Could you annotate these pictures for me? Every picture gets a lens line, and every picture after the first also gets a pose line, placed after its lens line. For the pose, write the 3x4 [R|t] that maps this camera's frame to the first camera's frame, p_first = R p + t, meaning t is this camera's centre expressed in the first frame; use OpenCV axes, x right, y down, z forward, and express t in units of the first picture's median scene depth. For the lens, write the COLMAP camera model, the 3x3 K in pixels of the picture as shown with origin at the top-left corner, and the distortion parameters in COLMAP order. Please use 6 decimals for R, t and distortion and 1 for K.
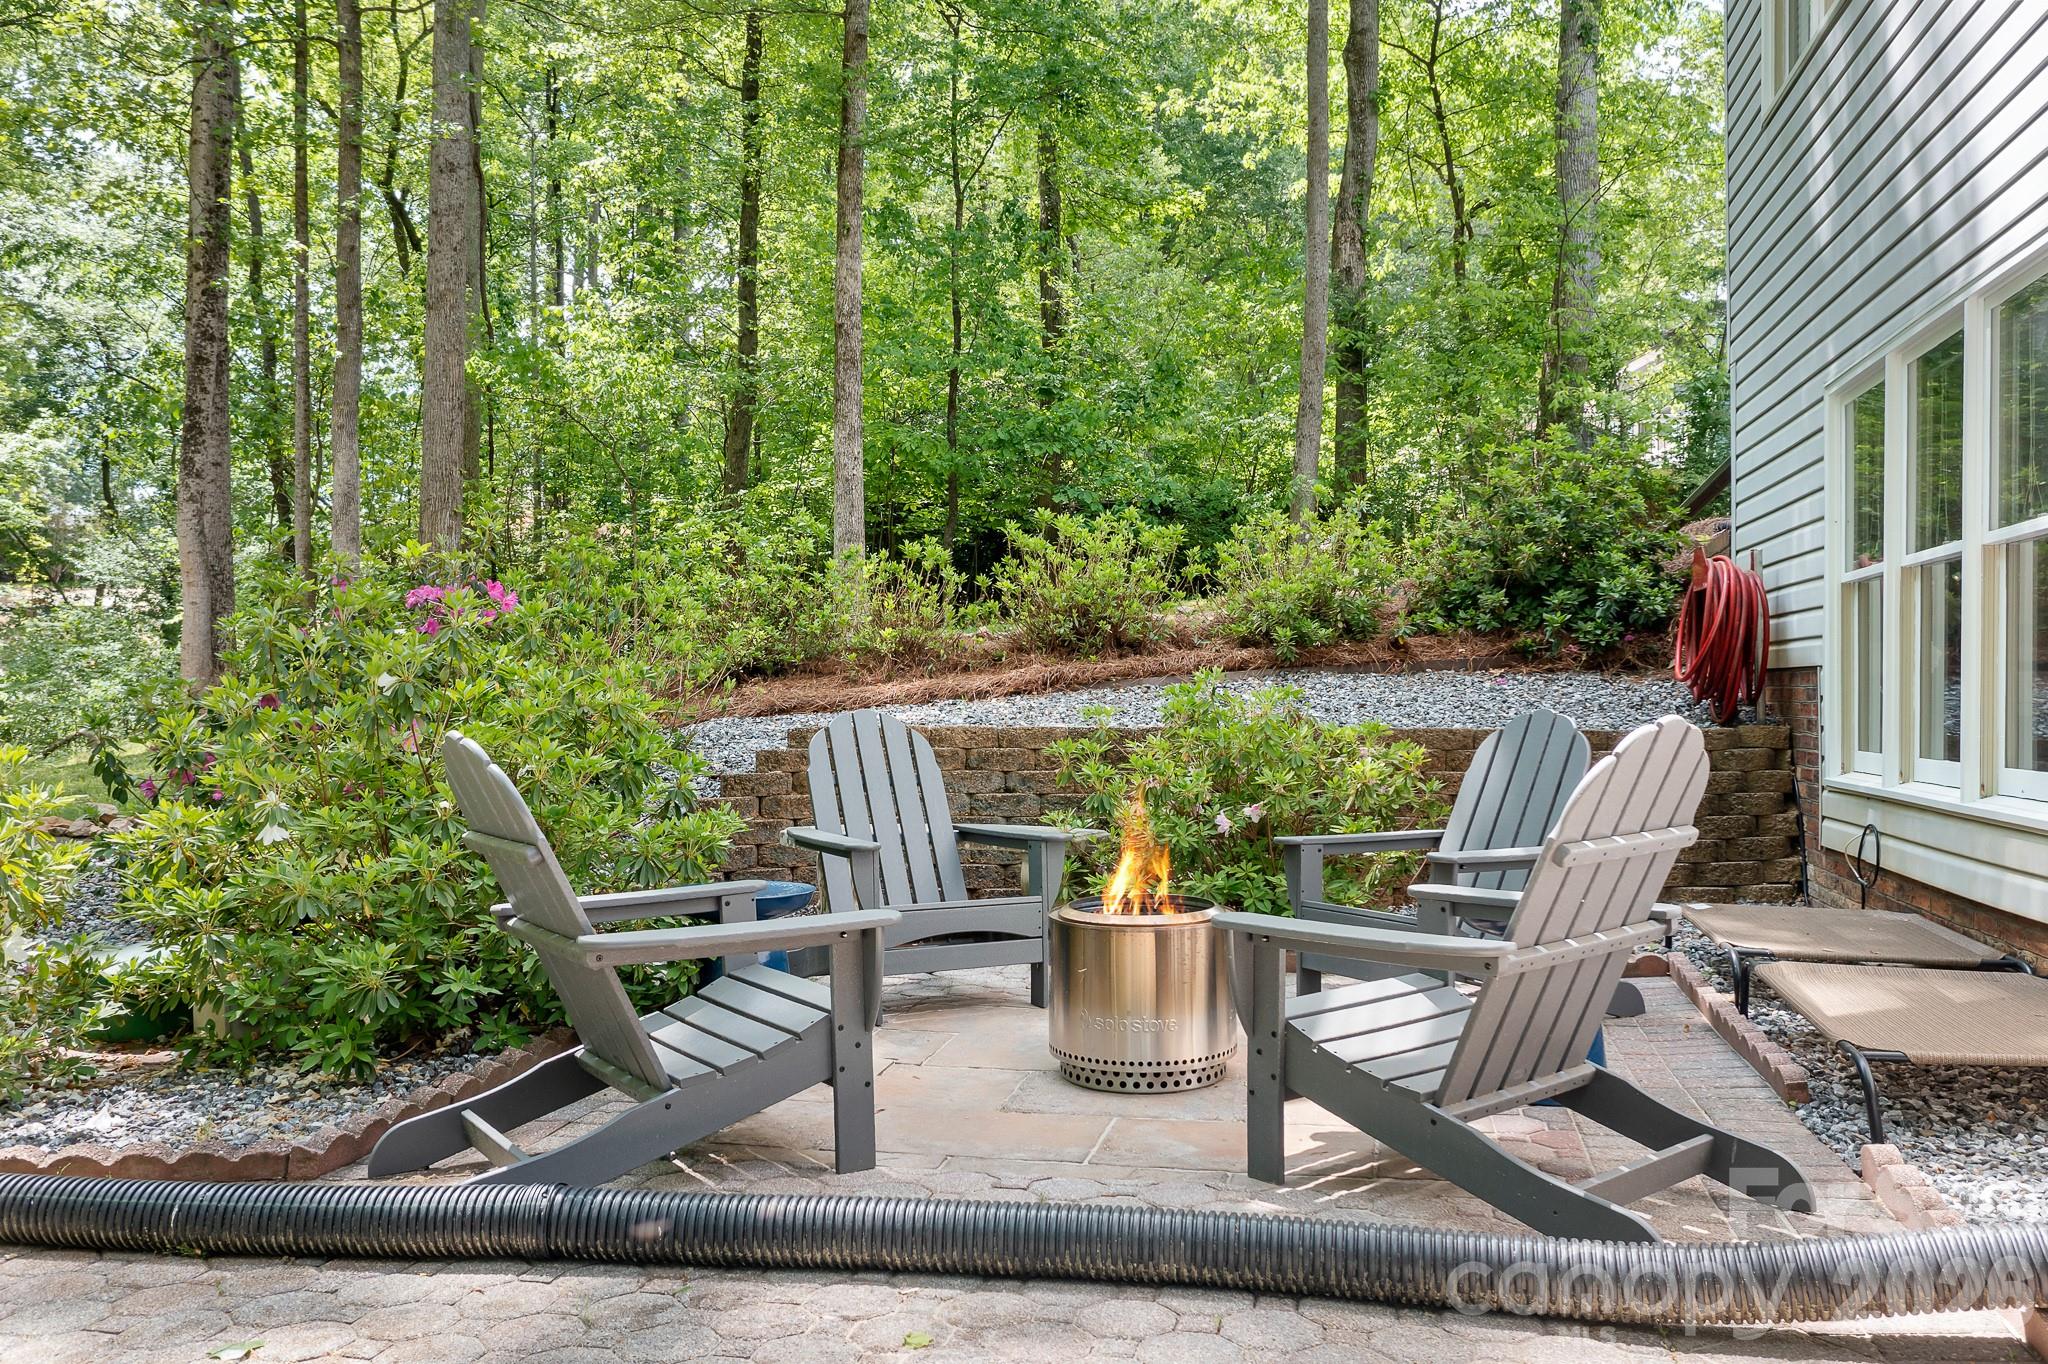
lens RADIAL K [[1621.8, 0, 1023.3], [0, 1621.8, 695.5], [0, 0, 1]] dist [-0.009896, 0.000678]
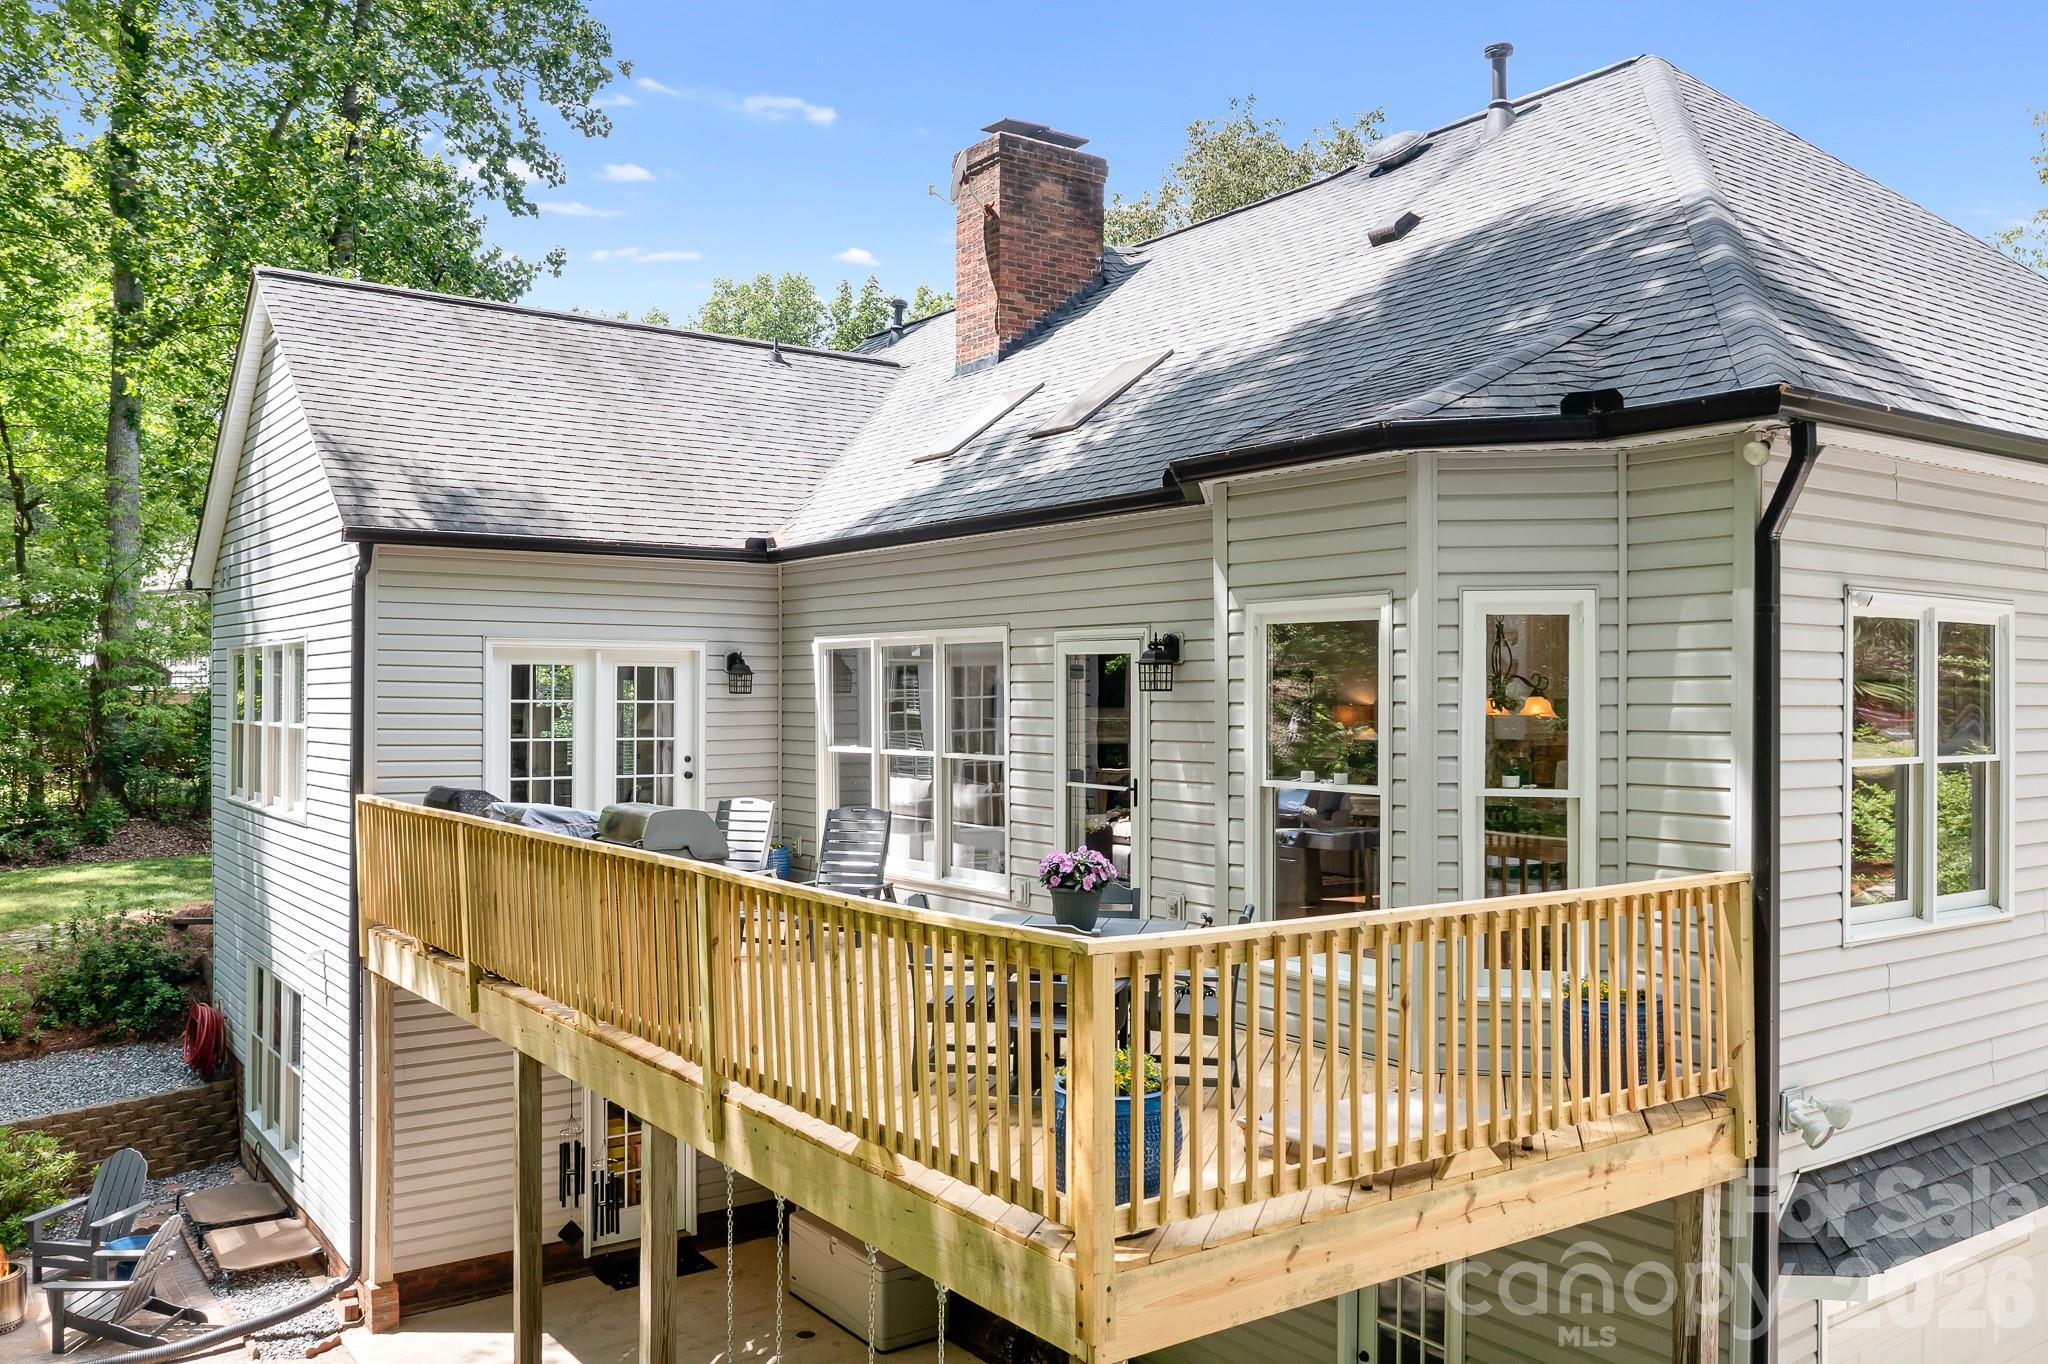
lens RADIAL K [[1621.8, 0, 1023.3], [0, 1621.8, 695.5], [0, 0, 1]] dist [-0.009896, 0.000678]
pose [[0.662045, -0.001914, 0.749462, -0.439921], [-0.005819, 0.999953, 0.007693, -0.475950], [-0.749442, -0.009454, 0.662003, -1.177392]]
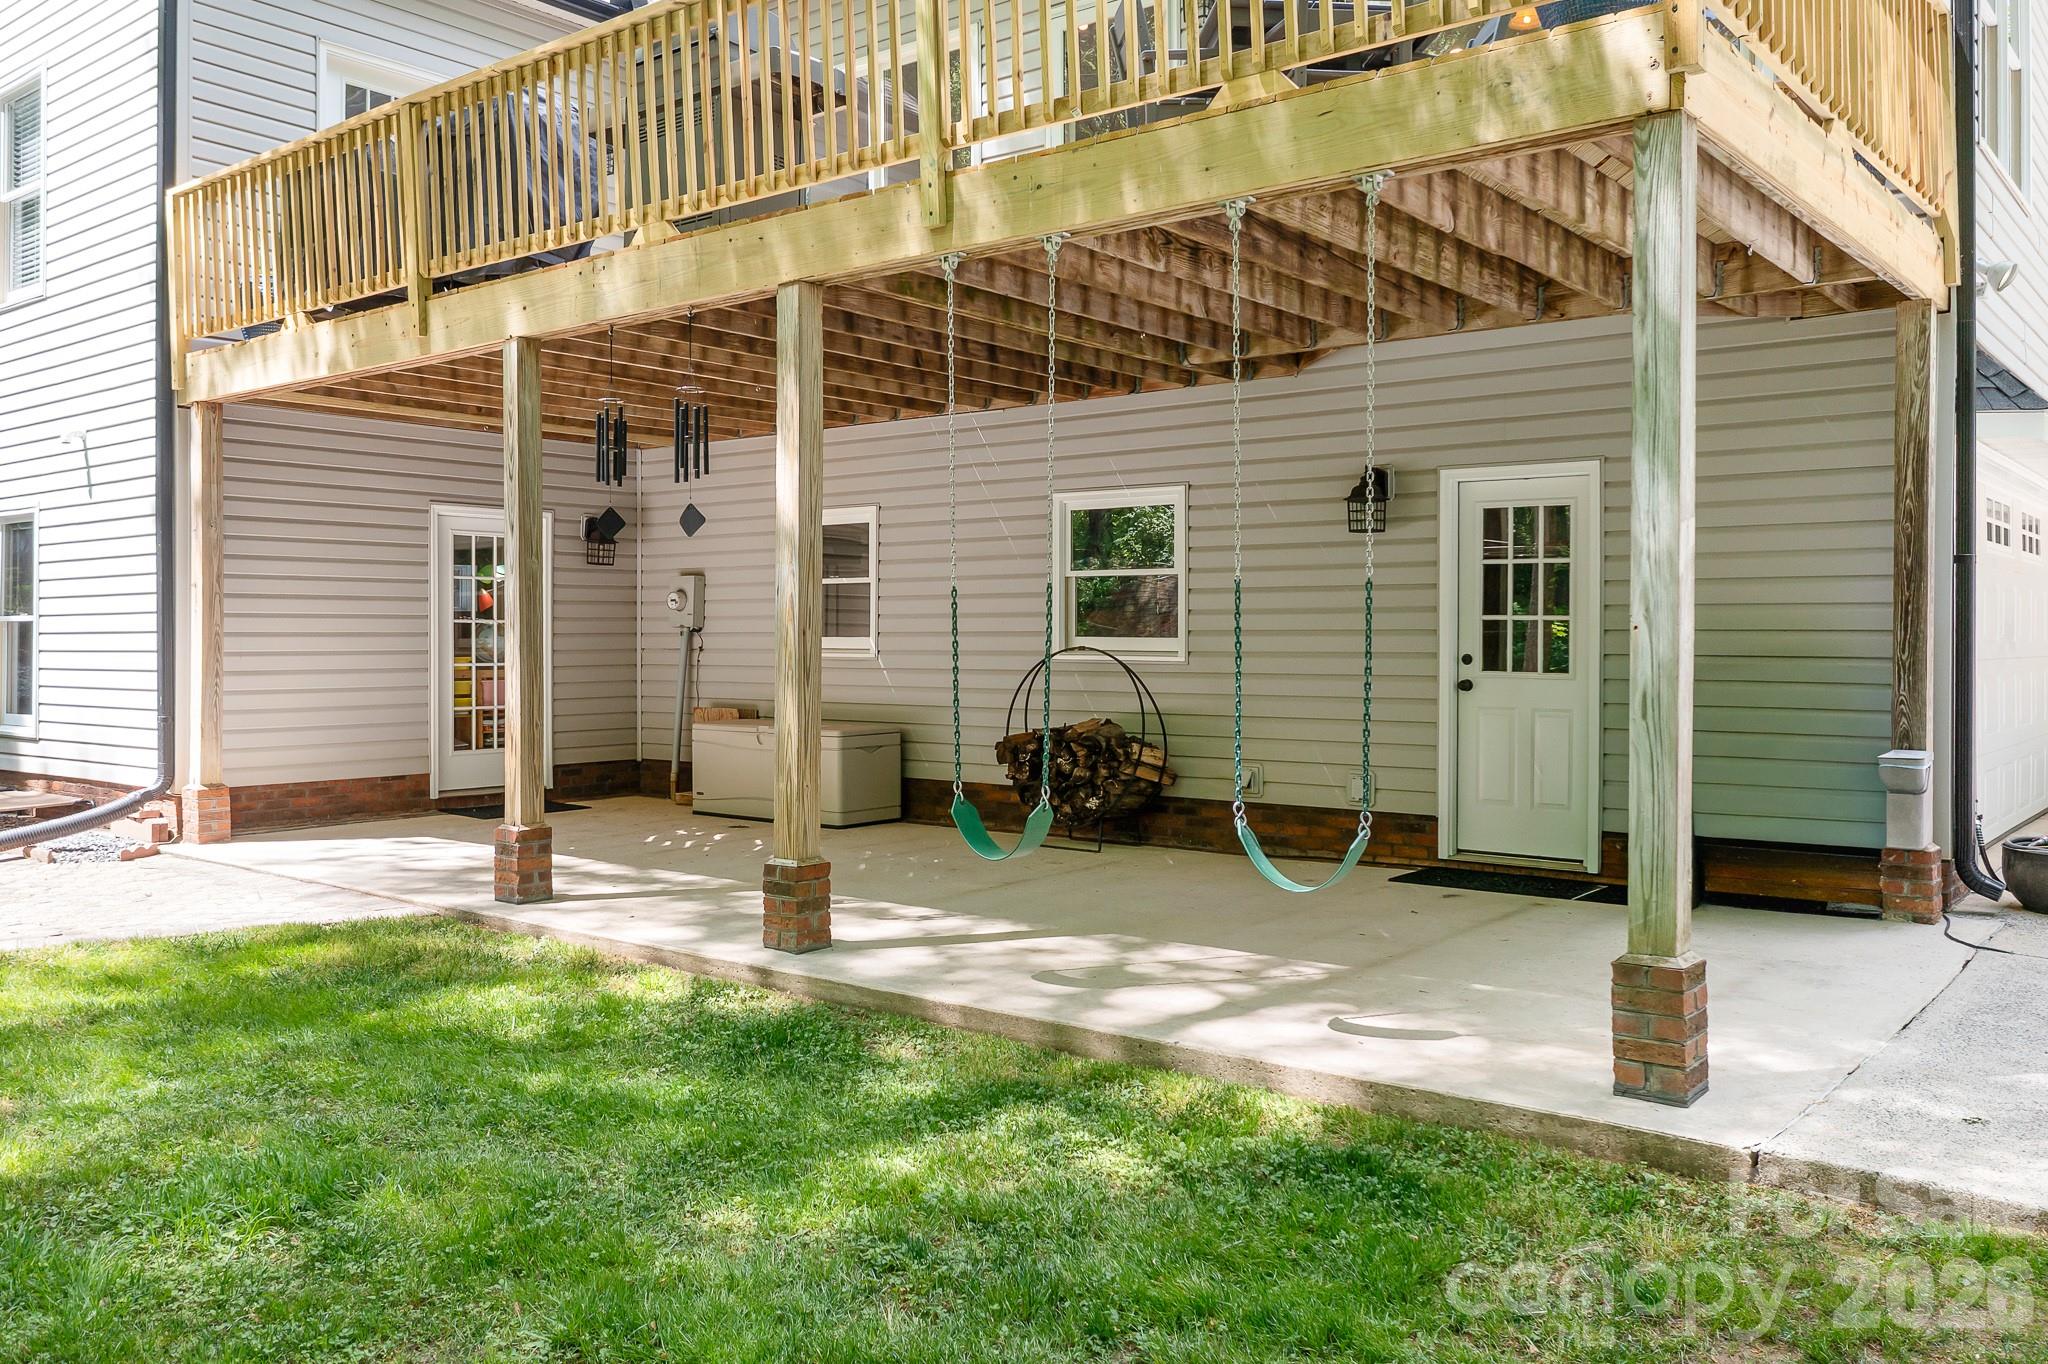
lens RADIAL K [[1637.3, 0, 1026.4], [0, 1637.3, 639.2], [0, 0, 1]] dist [-0.003557, 0.003266]
pose [[0.432391, -0.001640, 0.901685, -0.549964], [-0.006608, 0.999966, 0.004988, -0.053672], [-0.901662, -0.008115, 0.432365, -0.844386]]
